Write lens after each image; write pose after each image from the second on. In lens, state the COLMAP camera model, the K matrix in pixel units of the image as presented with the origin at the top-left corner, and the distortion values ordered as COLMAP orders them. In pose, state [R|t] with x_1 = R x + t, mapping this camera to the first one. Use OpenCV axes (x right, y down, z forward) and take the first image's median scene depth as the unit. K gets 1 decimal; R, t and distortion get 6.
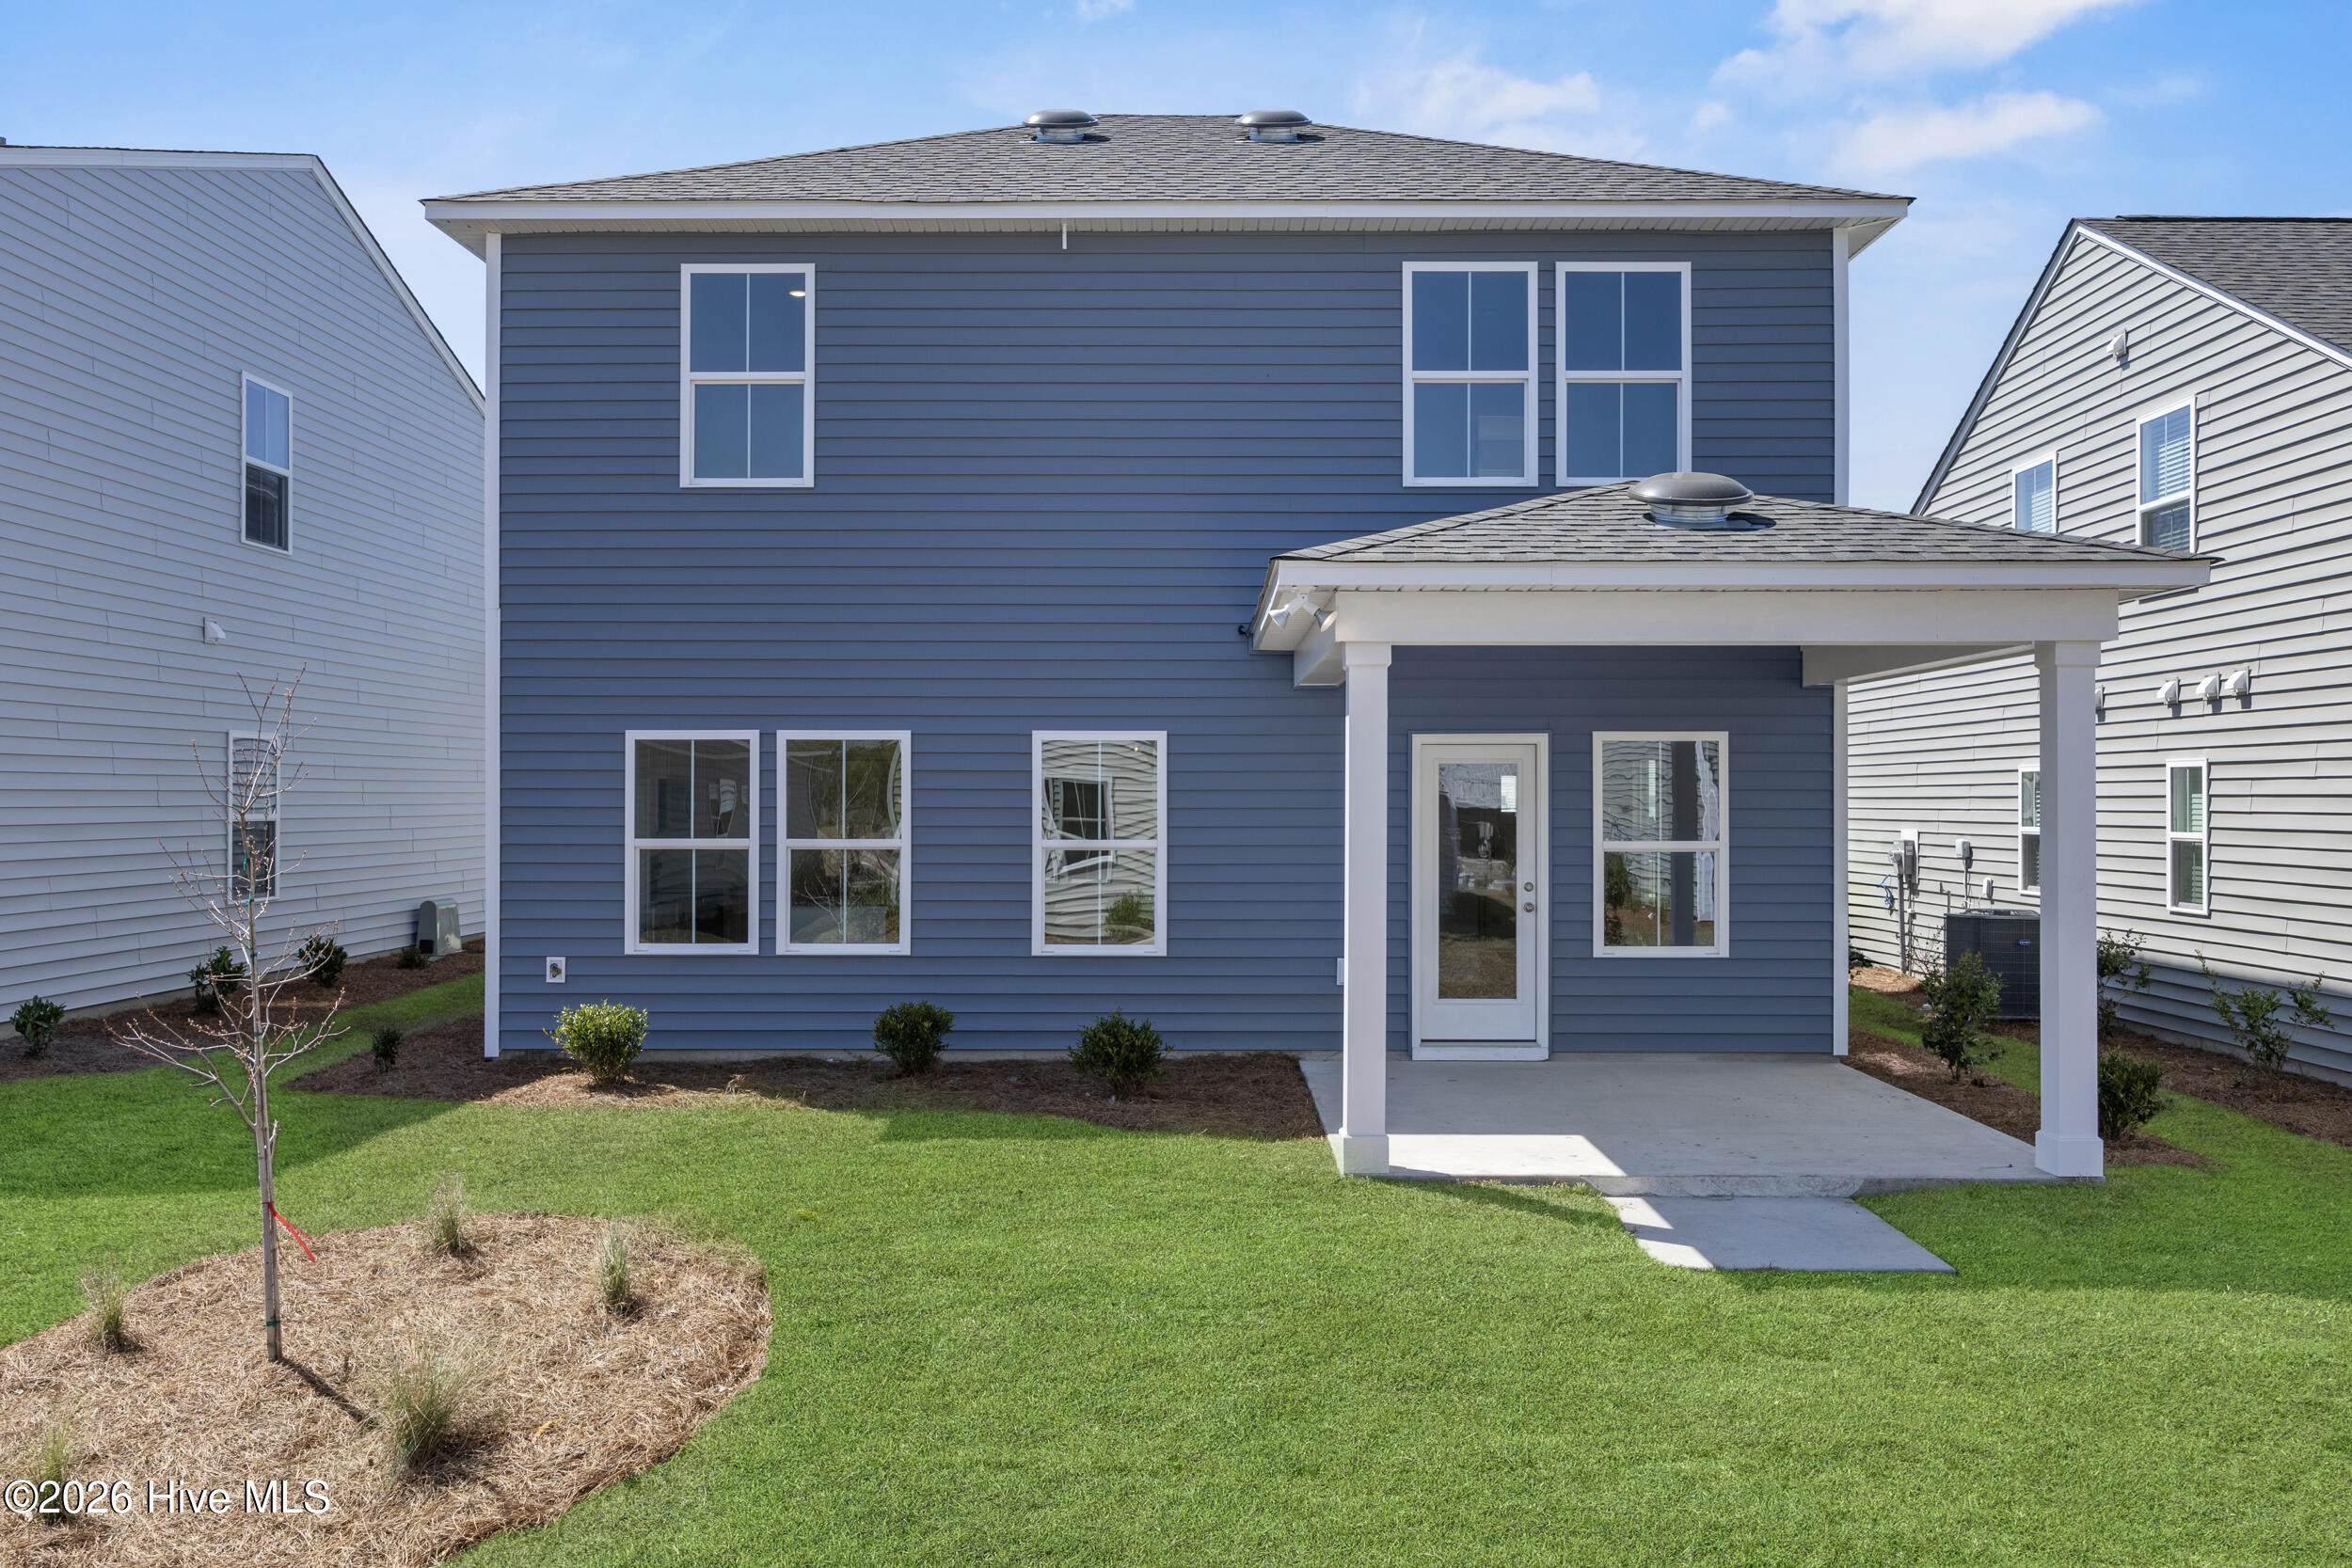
lens RADIAL K [[1899.0, 0, 1176.3], [0, 1899.0, 792.1], [0, 0, 1]] dist [0.005456, 0.002102]
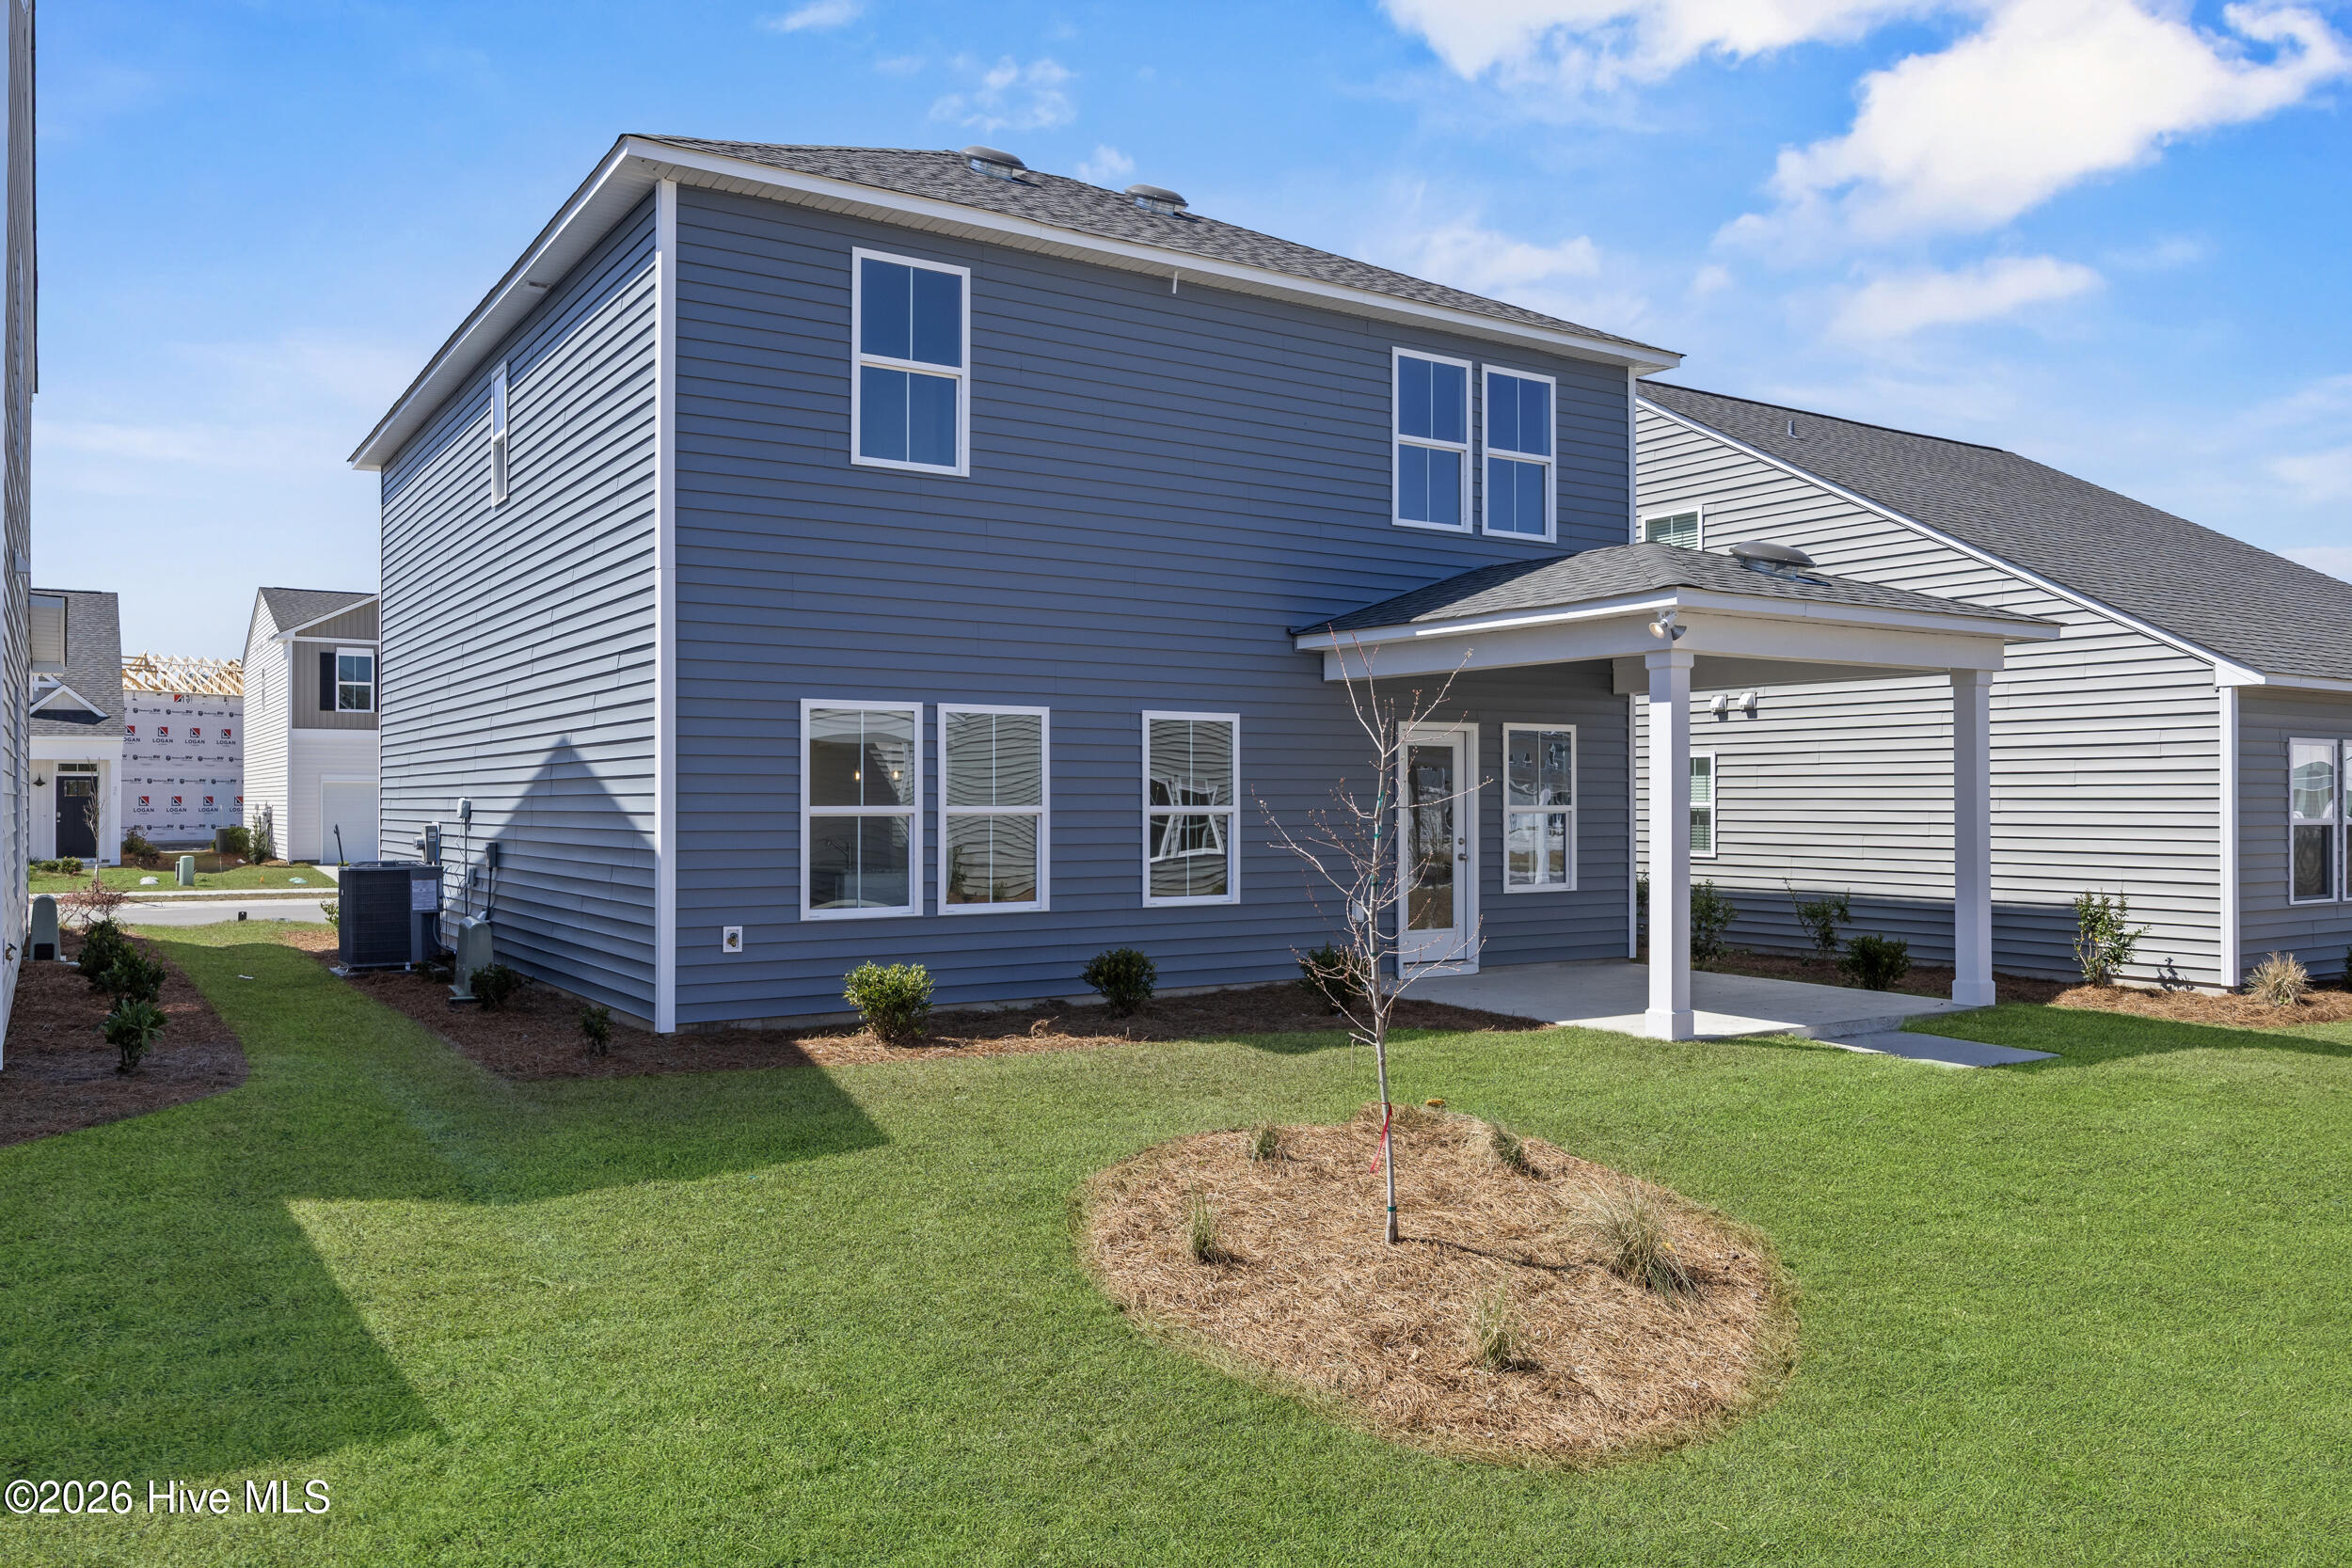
lens RADIAL K [[1733.8, 0, 1176.5], [0, 1733.8, 780.9], [0, 0, 1]] dist [0.010035, 0.000311]
pose [[0.831066, 0.005065, 0.556151, -0.638240], [-0.001610, 0.999976, -0.006701, 0.017076], [-0.556171, 0.004673, 0.831055, 0.123637]]
